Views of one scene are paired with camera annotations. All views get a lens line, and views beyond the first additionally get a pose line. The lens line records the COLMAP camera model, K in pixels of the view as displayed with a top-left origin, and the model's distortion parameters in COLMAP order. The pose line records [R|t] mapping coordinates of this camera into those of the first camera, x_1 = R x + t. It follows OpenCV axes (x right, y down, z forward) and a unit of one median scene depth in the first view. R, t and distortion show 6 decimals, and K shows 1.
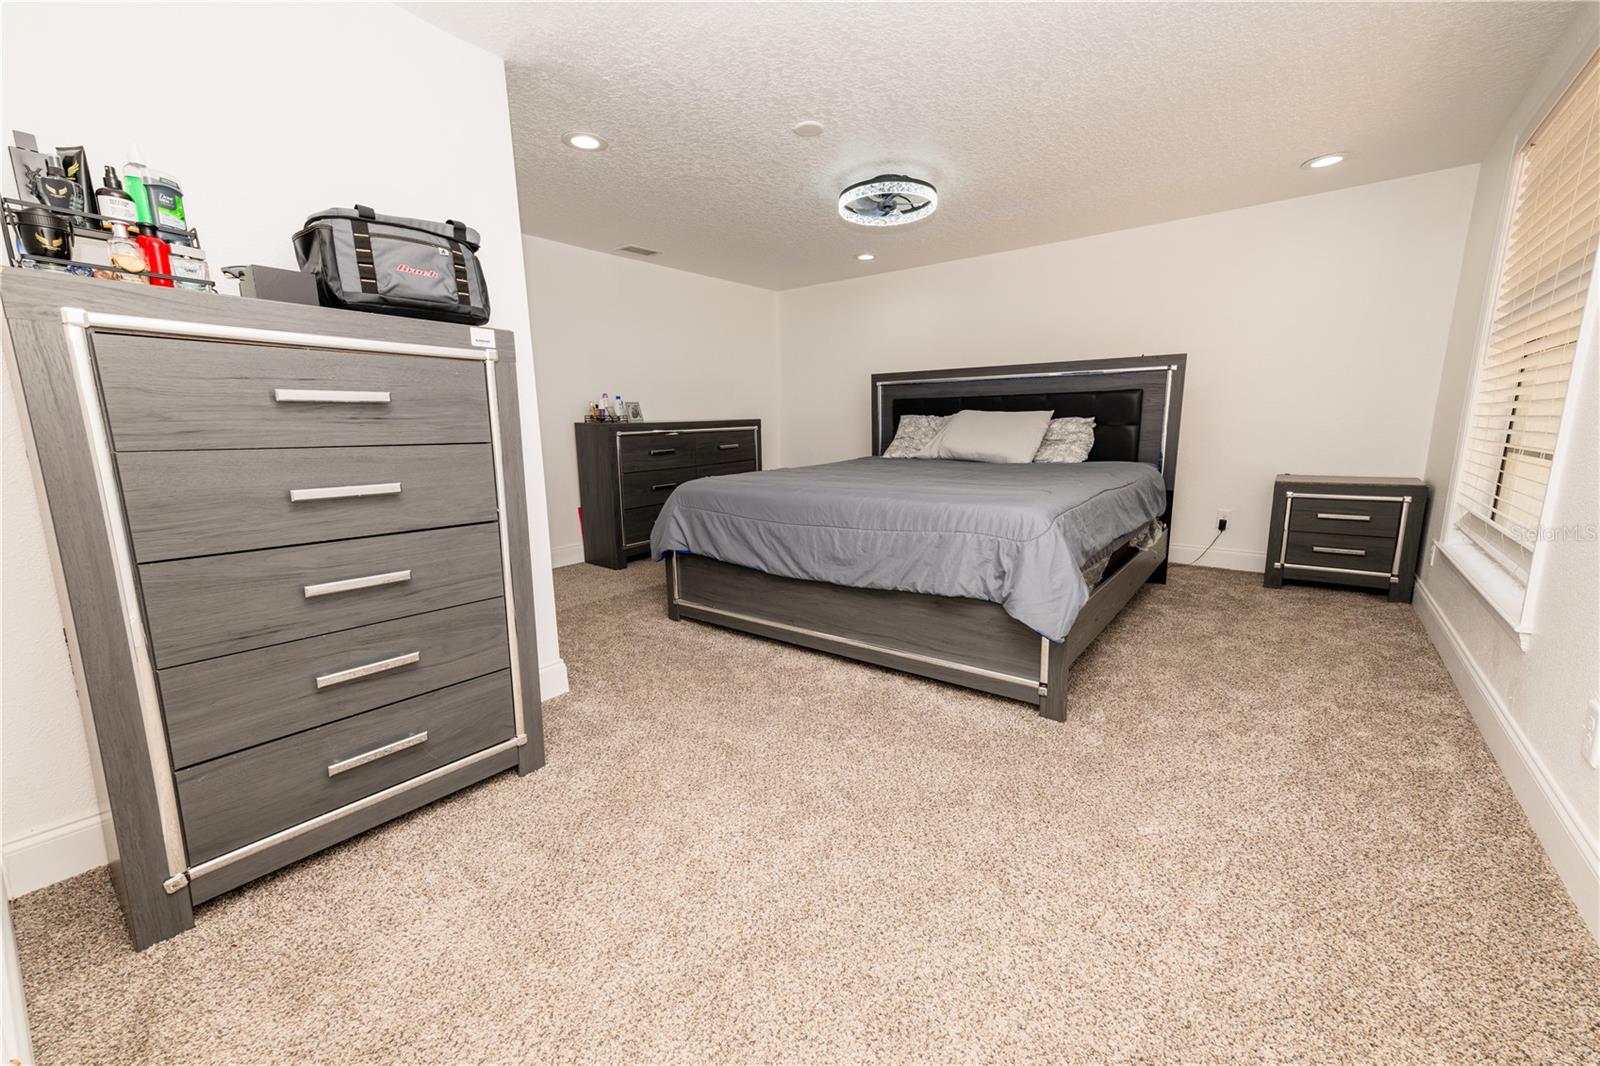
lens RADIAL K [[641.6, 0, 795.2], [0, 641.6, 539.2], [0, 0, 1]] dist [0.022298, 0.000426]
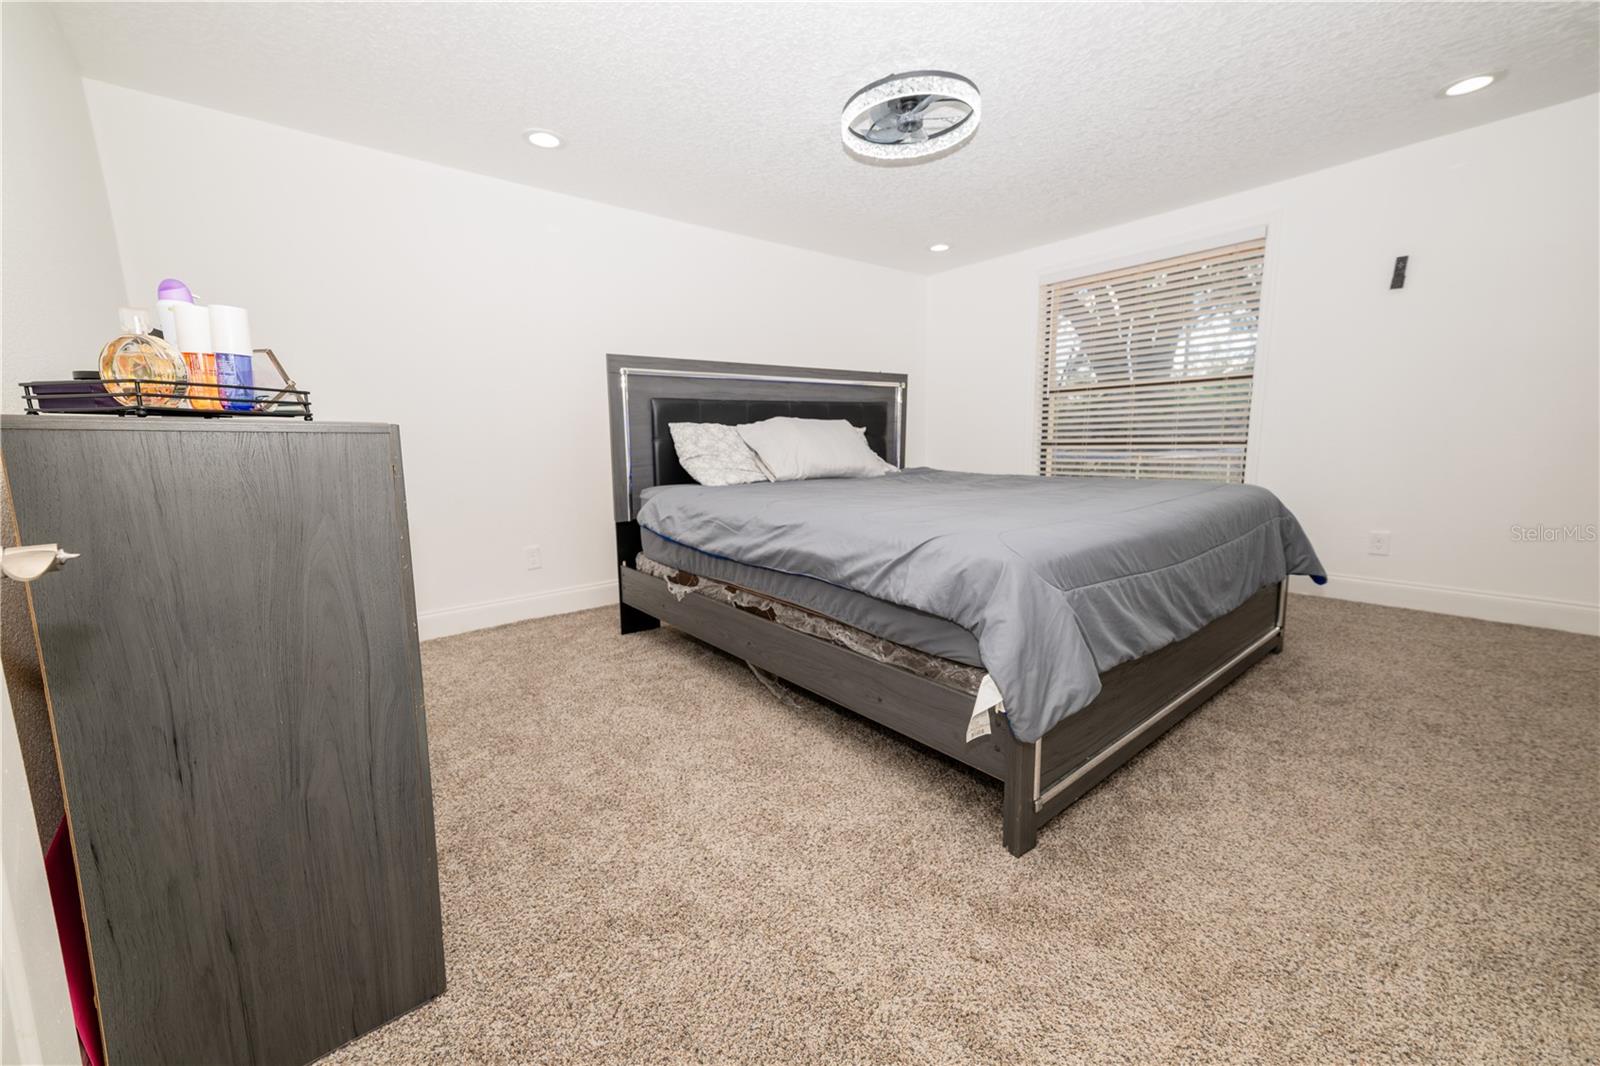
lens RADIAL K [[637.0, 0, 797.4], [0, 637.0, 537.3], [0, 0, 1]] dist [0.023606, 0.000011]
pose [[0.208190, -0.163675, 0.964296, -0.663647], [0.175872, 0.976094, 0.127707, -0.193319], [-0.962146, 0.143005, 0.231999, 1.035984]]
